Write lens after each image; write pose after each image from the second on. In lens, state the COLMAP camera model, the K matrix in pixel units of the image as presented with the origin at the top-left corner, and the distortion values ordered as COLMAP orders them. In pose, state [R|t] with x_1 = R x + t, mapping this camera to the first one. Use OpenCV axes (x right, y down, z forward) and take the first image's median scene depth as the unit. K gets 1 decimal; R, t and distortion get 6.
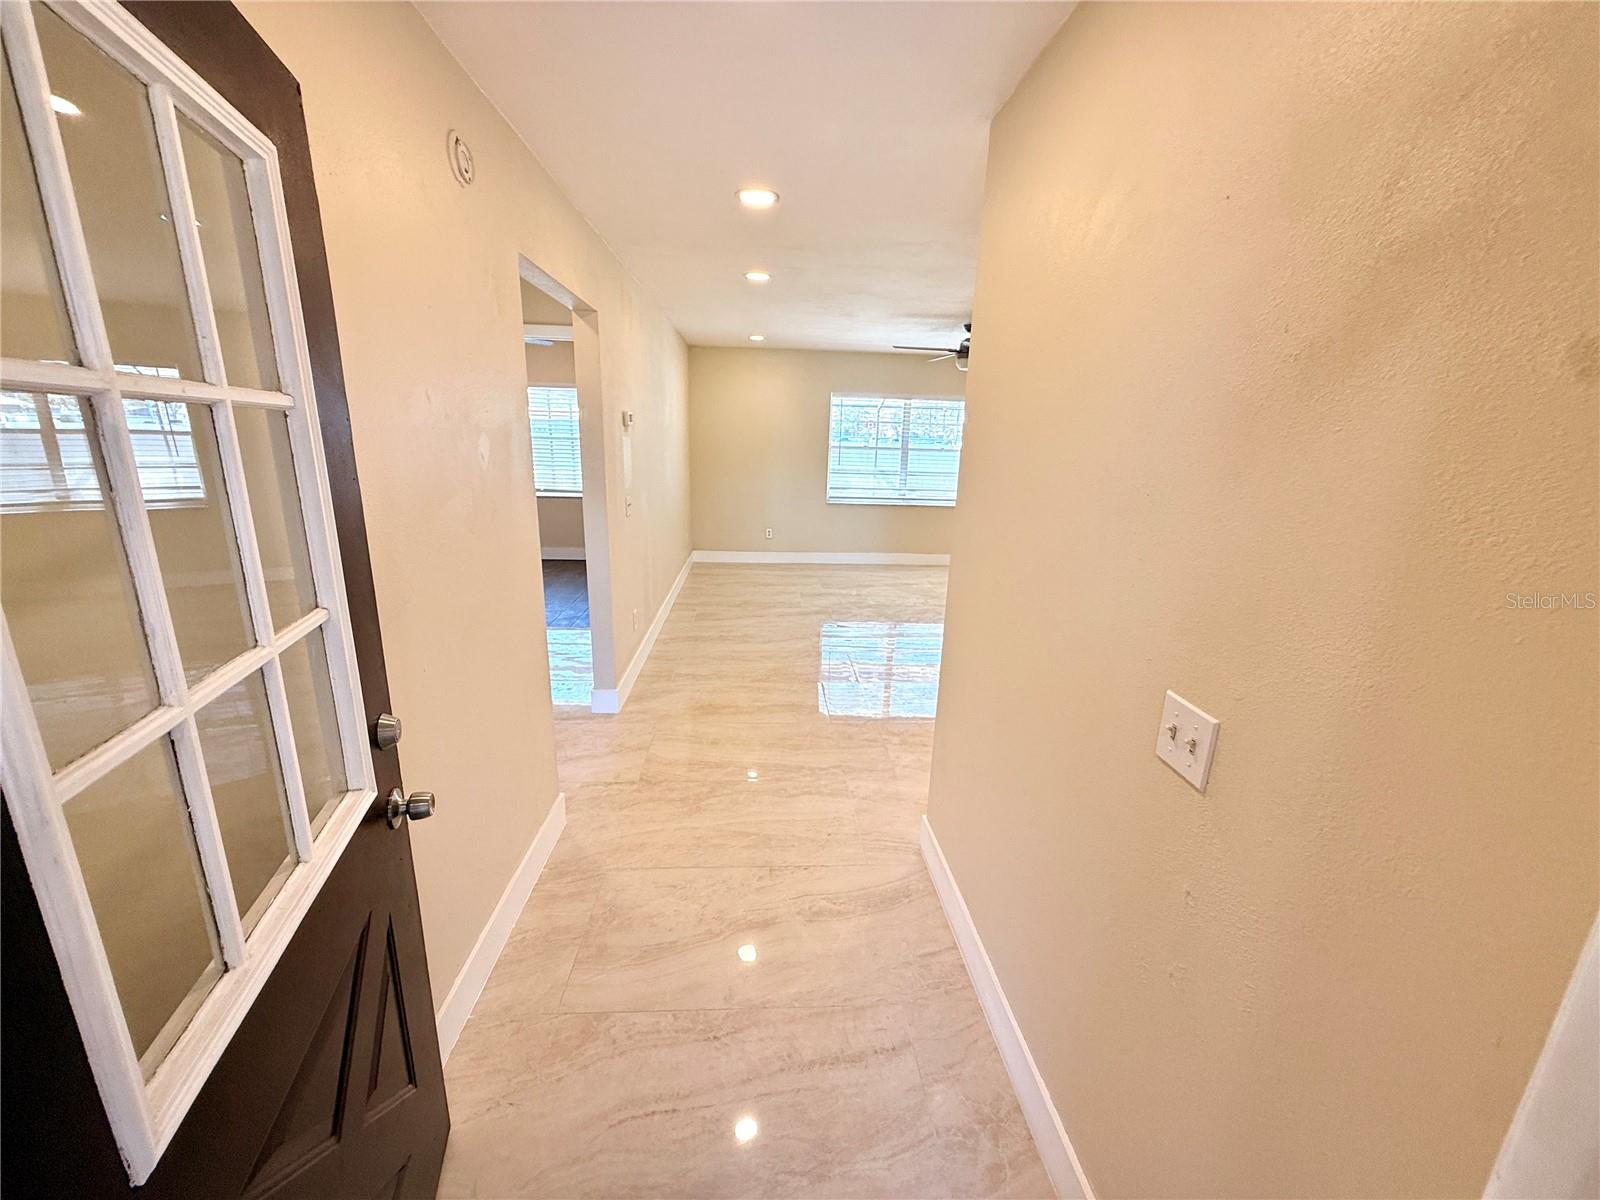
lens RADIAL K [[640.4, 0, 793.1], [0, 640.4, 603.2], [0, 0, 1]] dist [-0.000051, 0.000200]
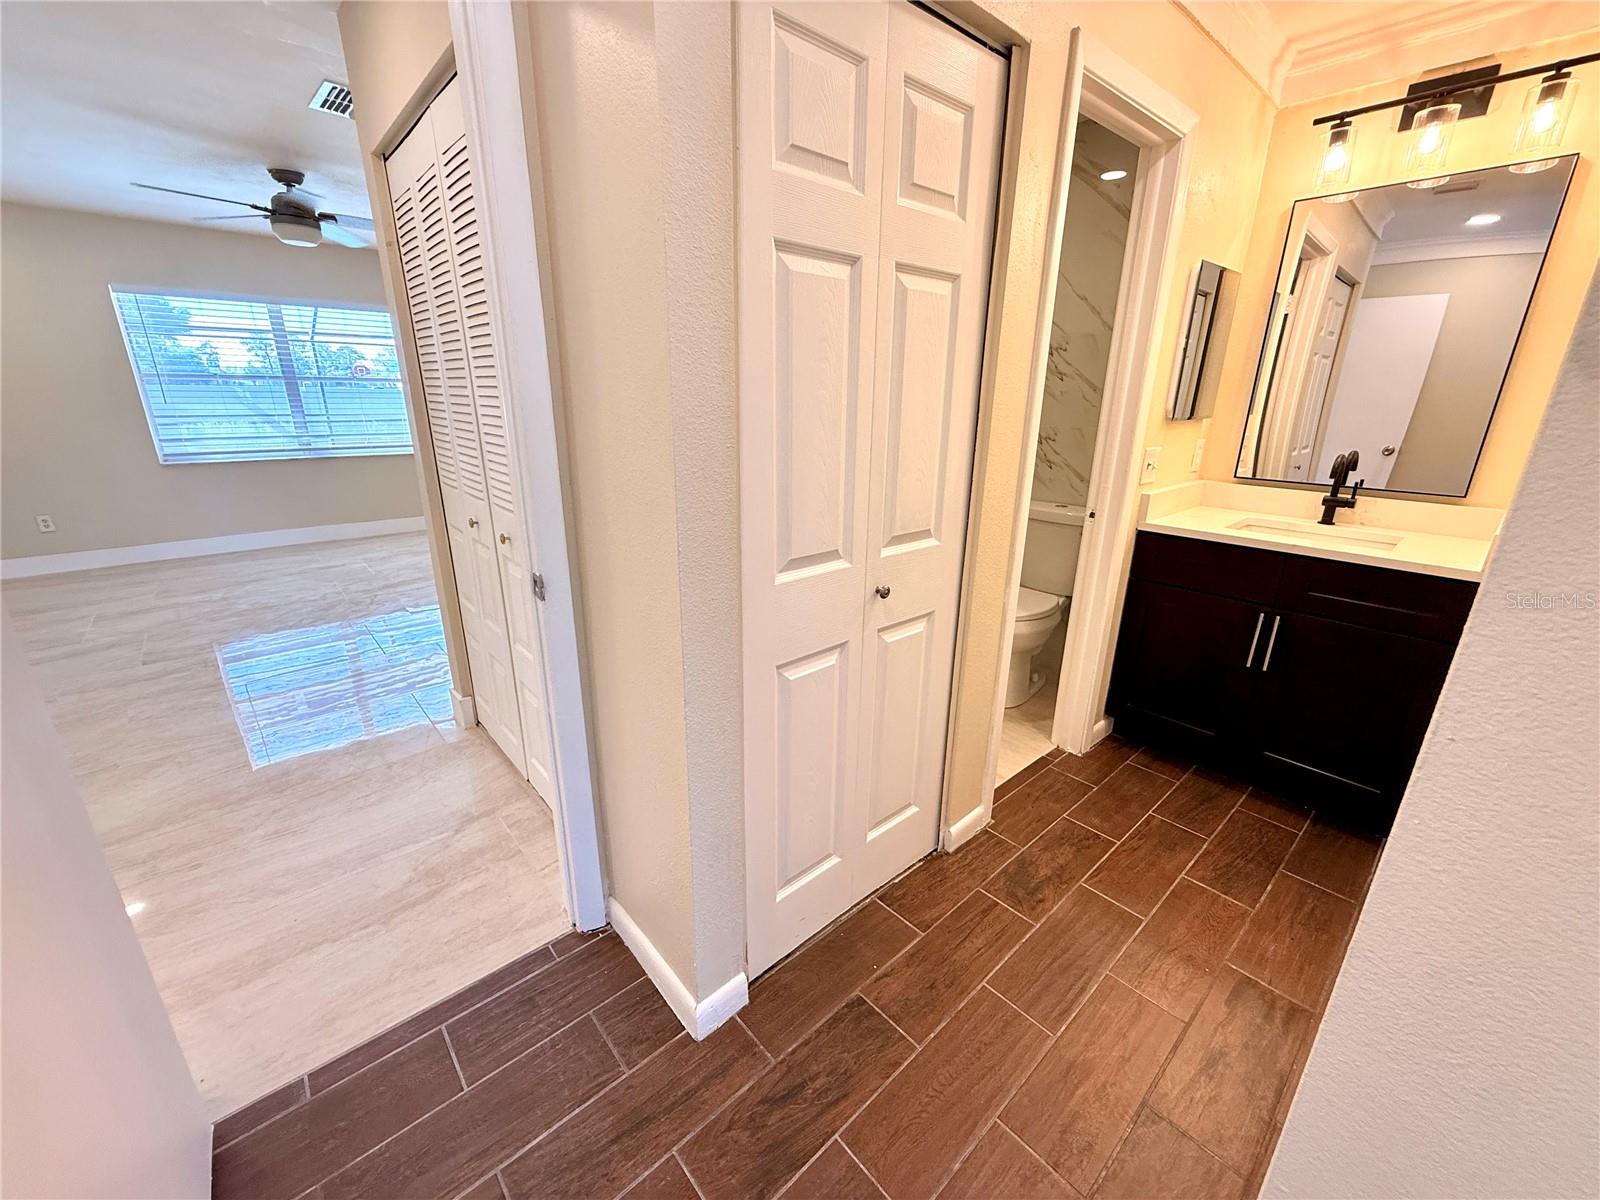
lens RADIAL K [[640.4, 0, 793.2], [0, 640.4, 603.3], [0, 0, 1]] dist [-0.000051, 0.000200]
pose [[0.785141, -0.216599, 0.580205, 0.156138], [0.173860, 0.976260, 0.129182, 0.007064], [-0.594412, -0.000551, 0.804160, 0.109951]]
